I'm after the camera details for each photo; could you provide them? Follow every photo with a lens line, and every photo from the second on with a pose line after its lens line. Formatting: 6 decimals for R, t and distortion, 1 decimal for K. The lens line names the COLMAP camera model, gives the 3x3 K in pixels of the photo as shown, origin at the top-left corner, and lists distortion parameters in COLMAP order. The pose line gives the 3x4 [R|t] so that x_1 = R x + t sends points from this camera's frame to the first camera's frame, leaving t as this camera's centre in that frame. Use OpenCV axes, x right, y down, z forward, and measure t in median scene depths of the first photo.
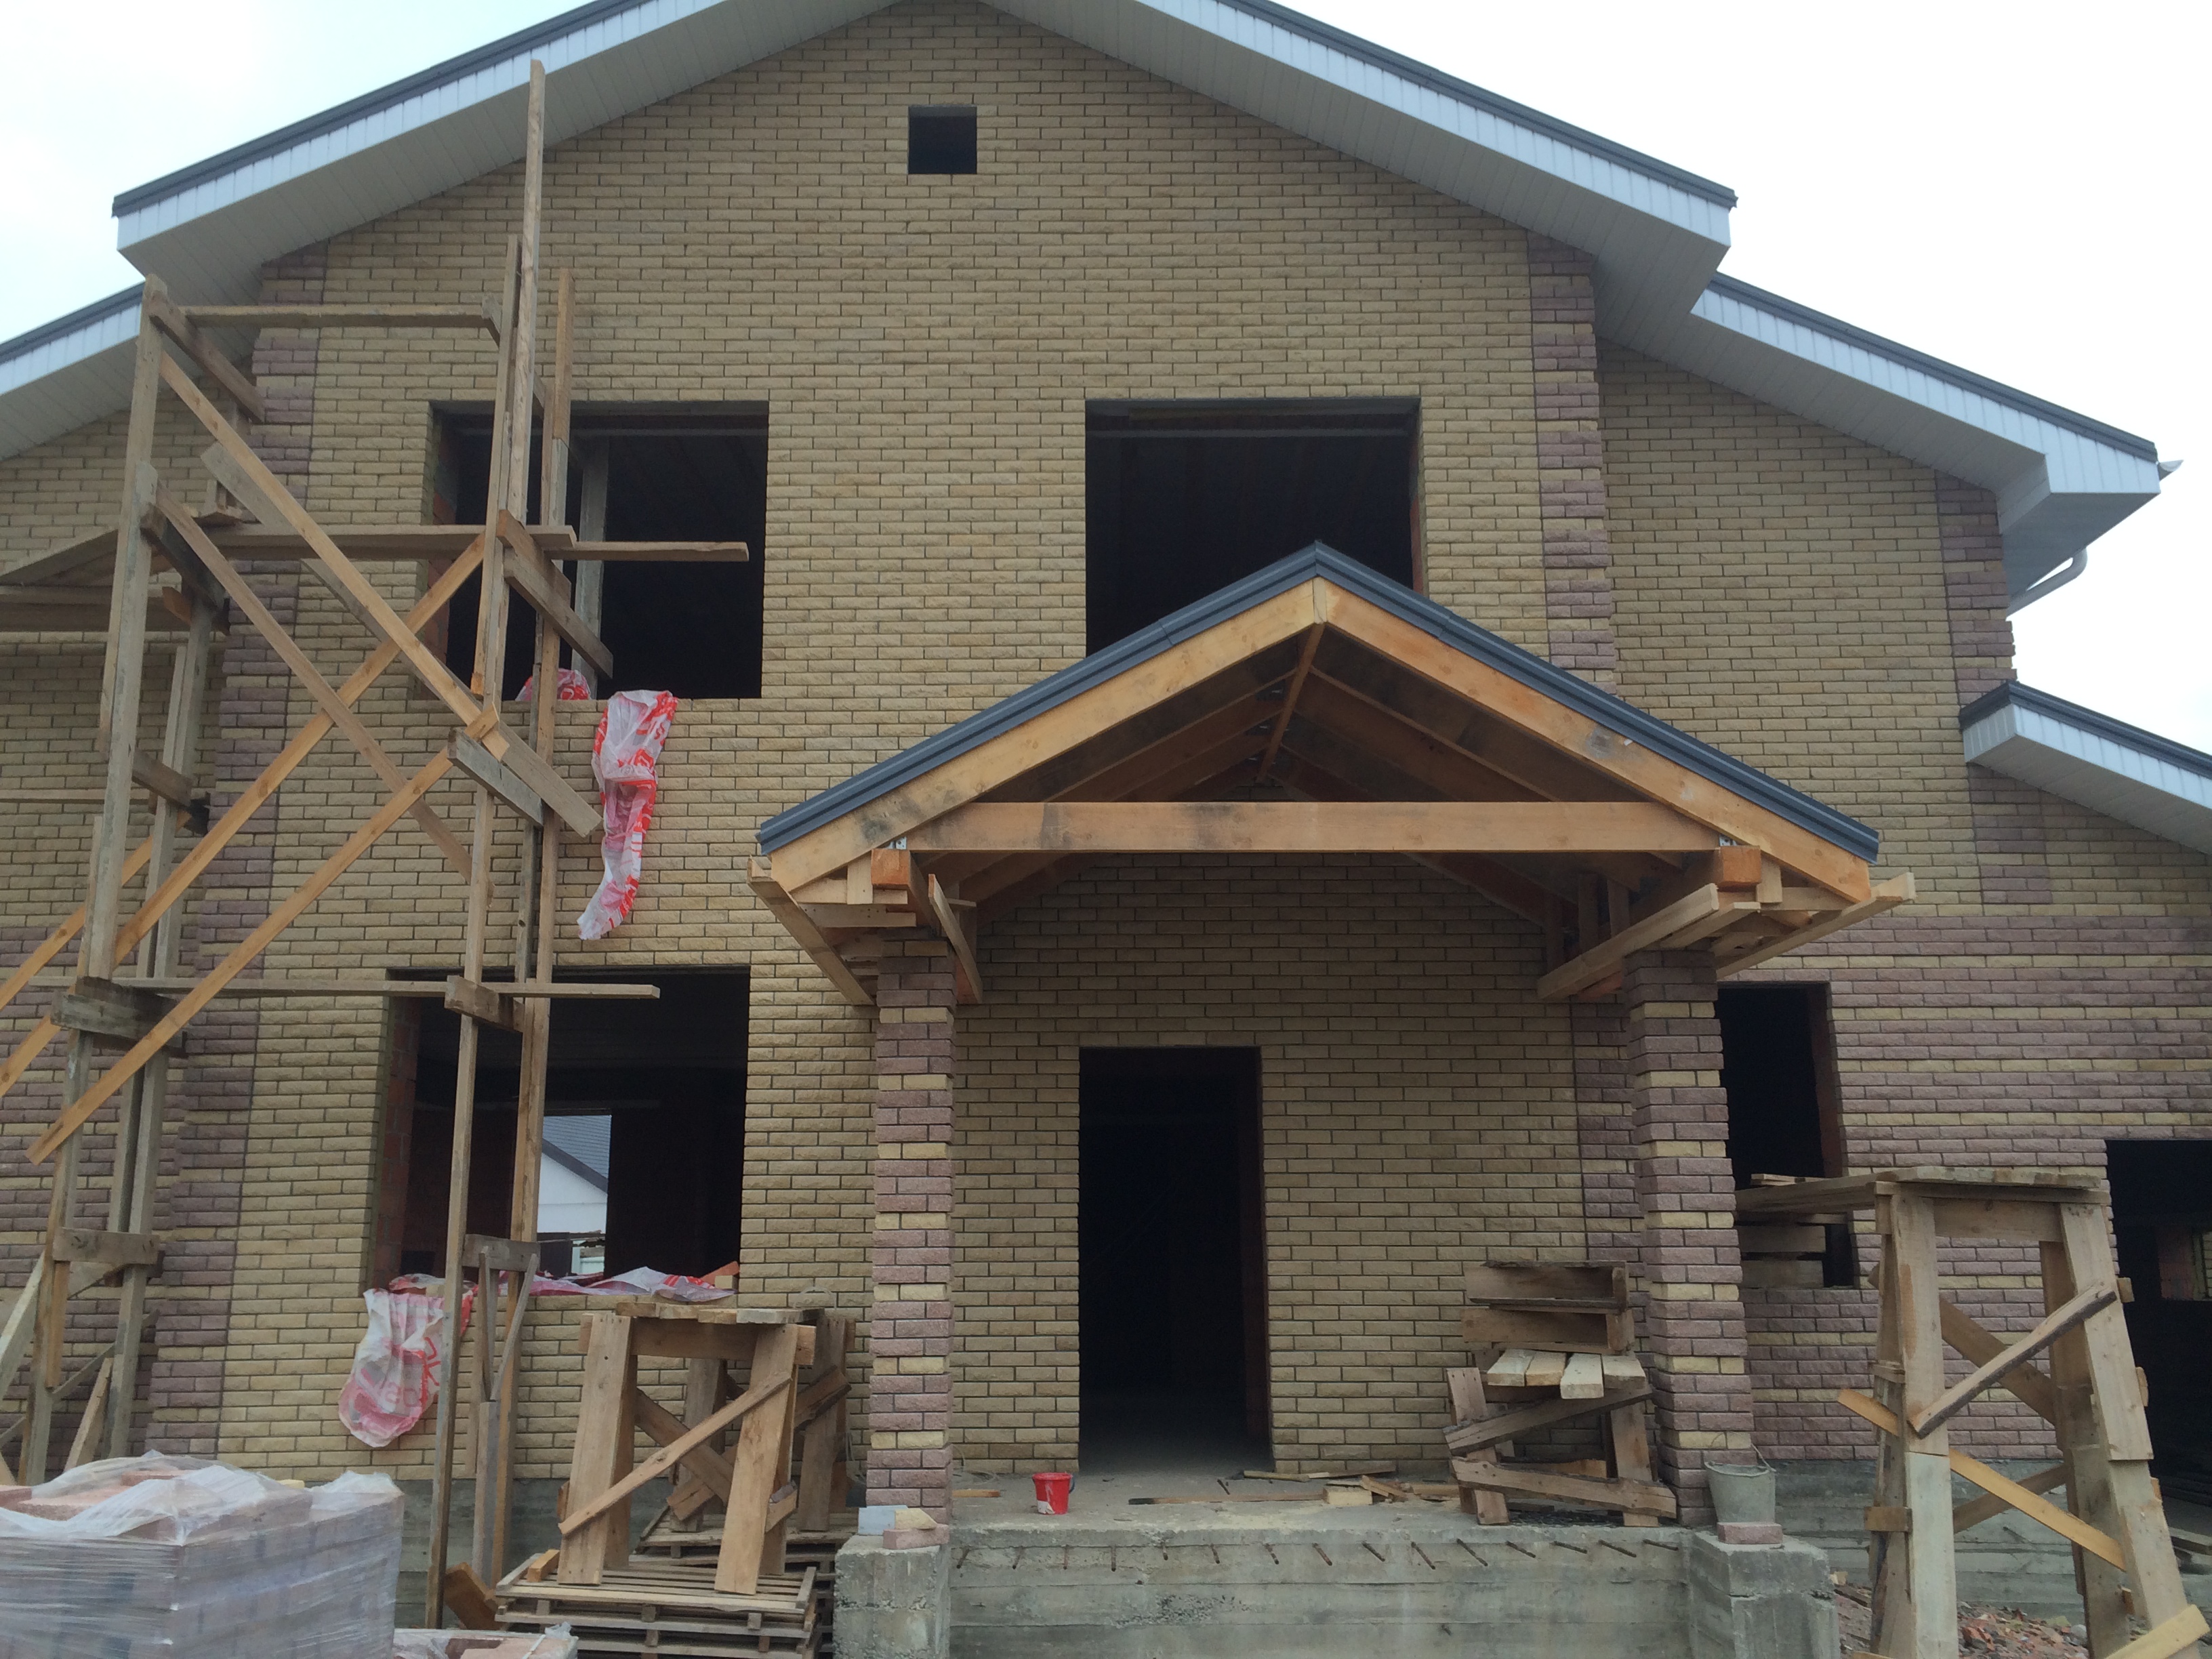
lens RADIAL K [[1871.5, 0, 1074.4], [0, 1871.5, 829.5], [0, 0, 1]] dist [0.078493, -0.089989]
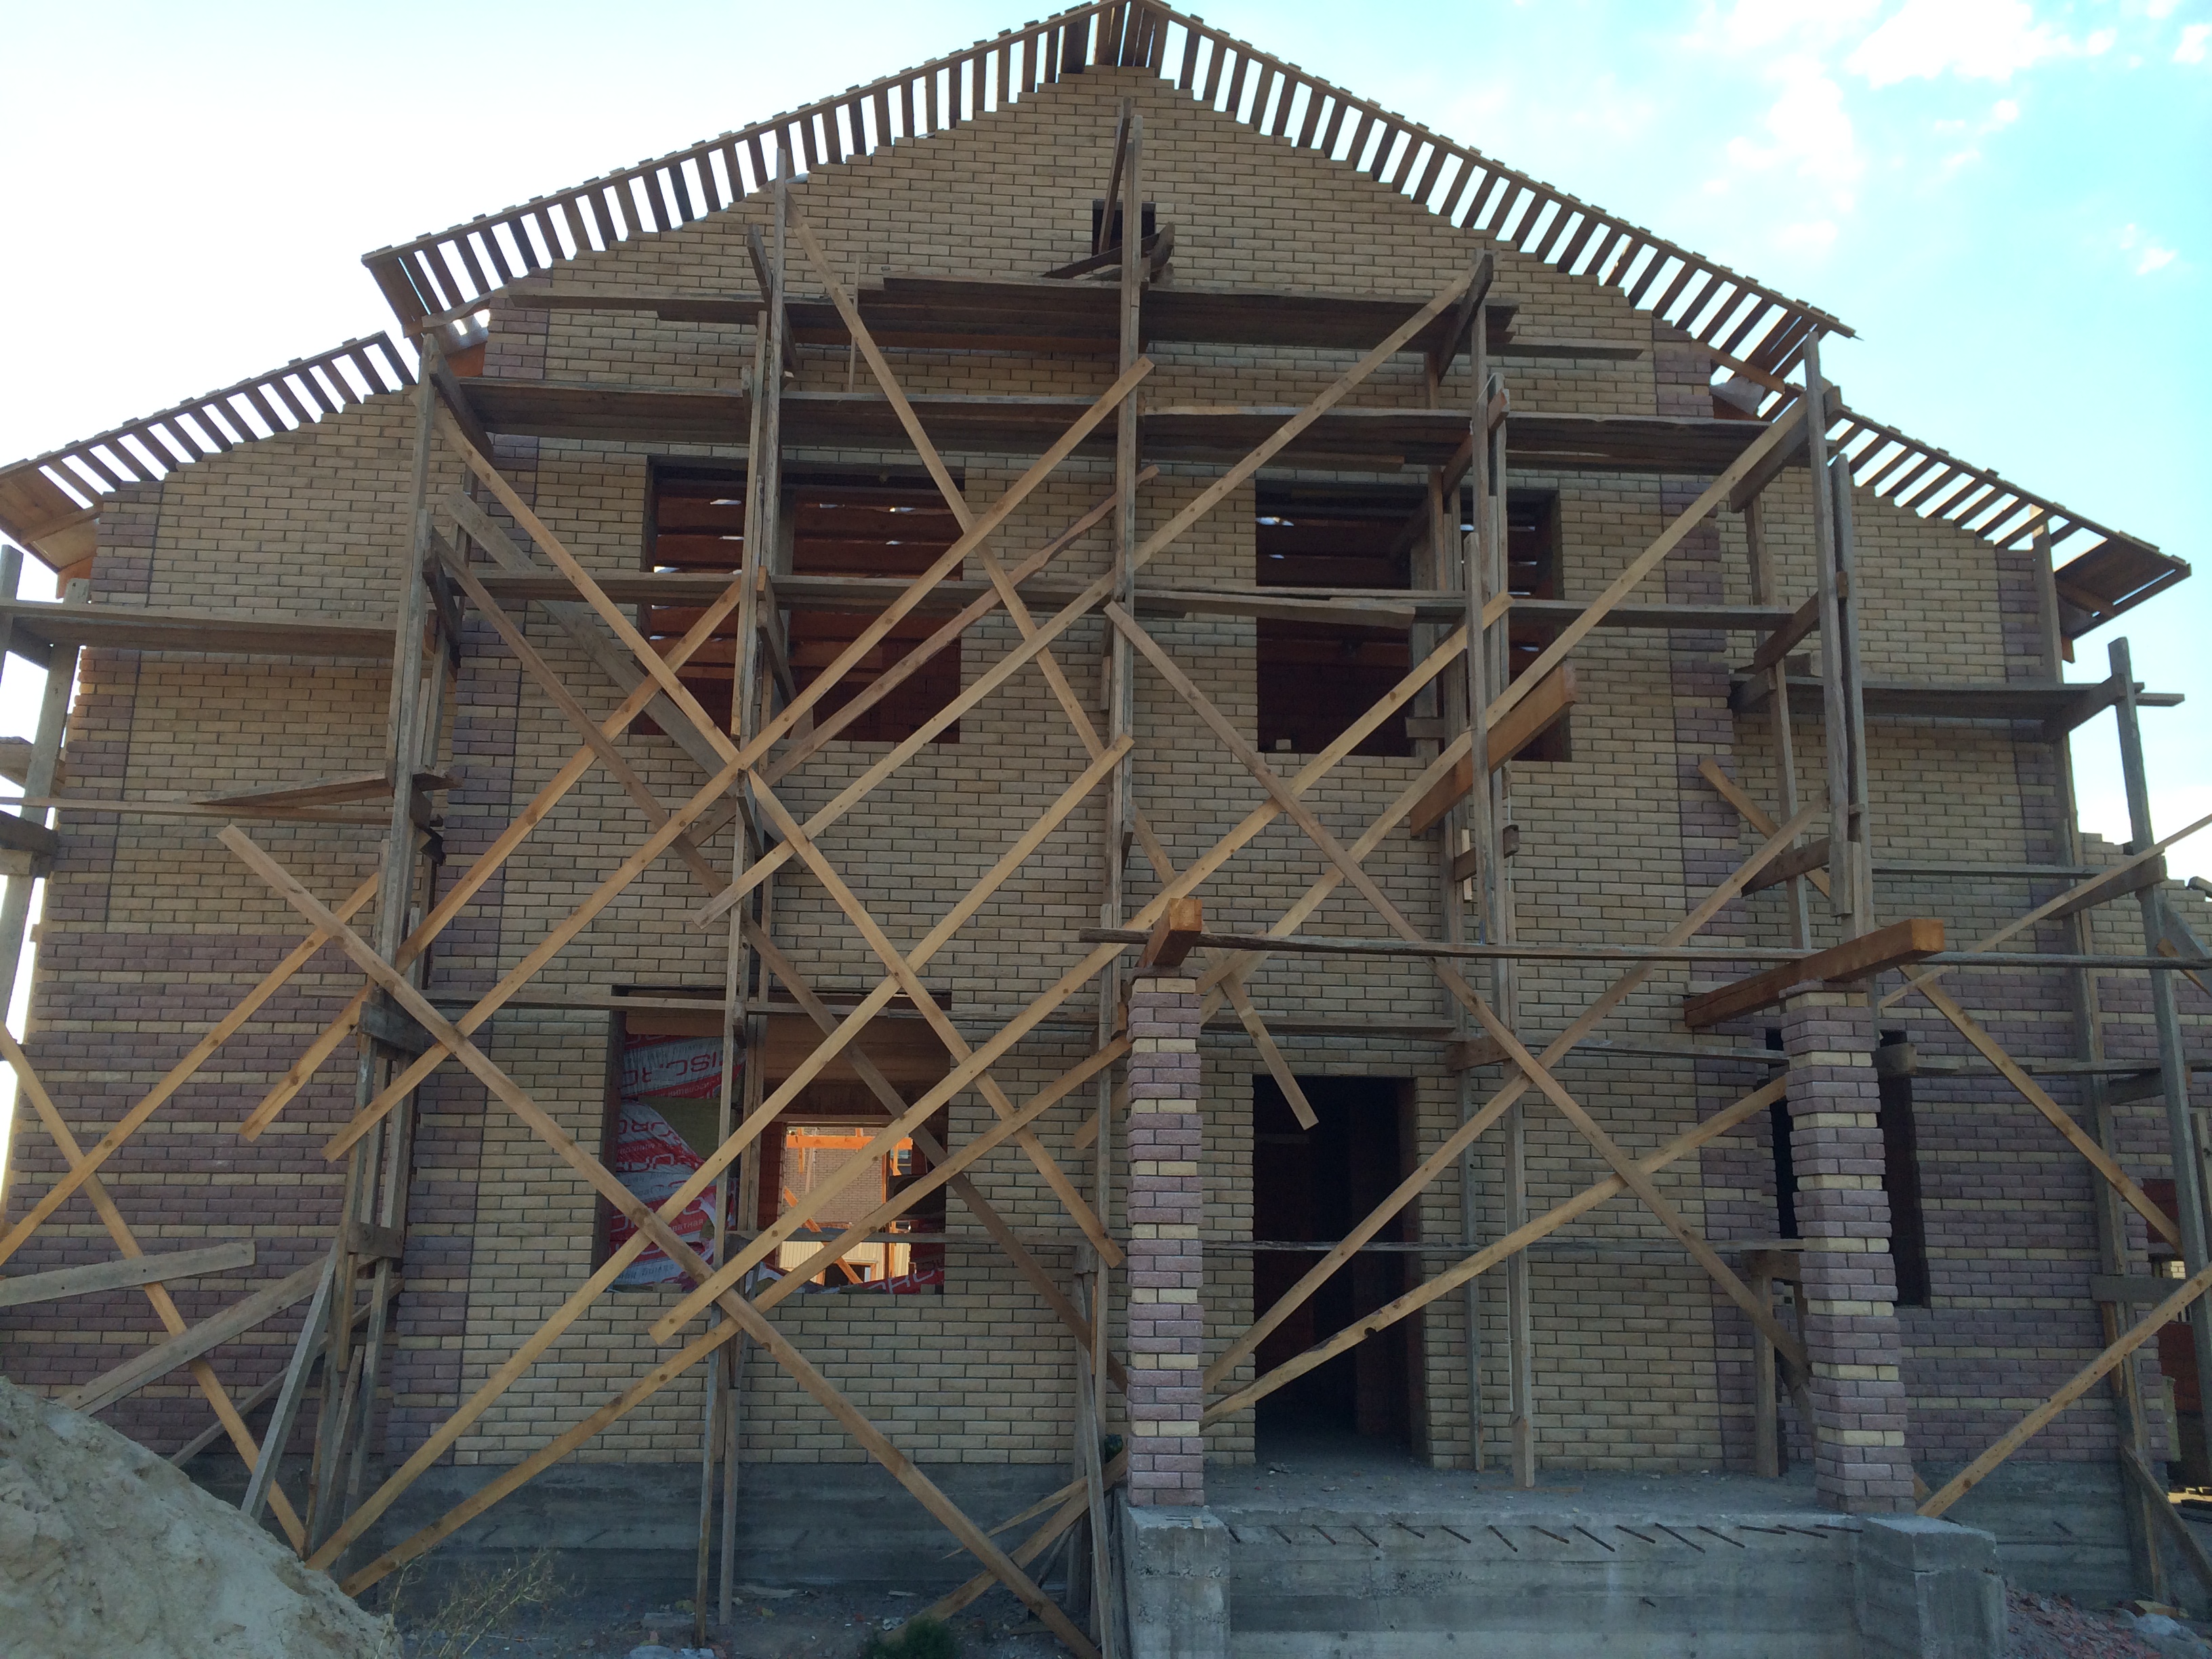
lens RADIAL K [[1871.5, 0, 1090.1], [0, 1871.5, 821.1], [0, 0, 1]] dist [0.078493, -0.089989]
pose [[0.997313, 0.032144, 0.065829, -0.171008], [-0.031493, 0.999445, -0.010897, -0.016743], [-0.066143, 0.008795, 0.997771, -0.087113]]
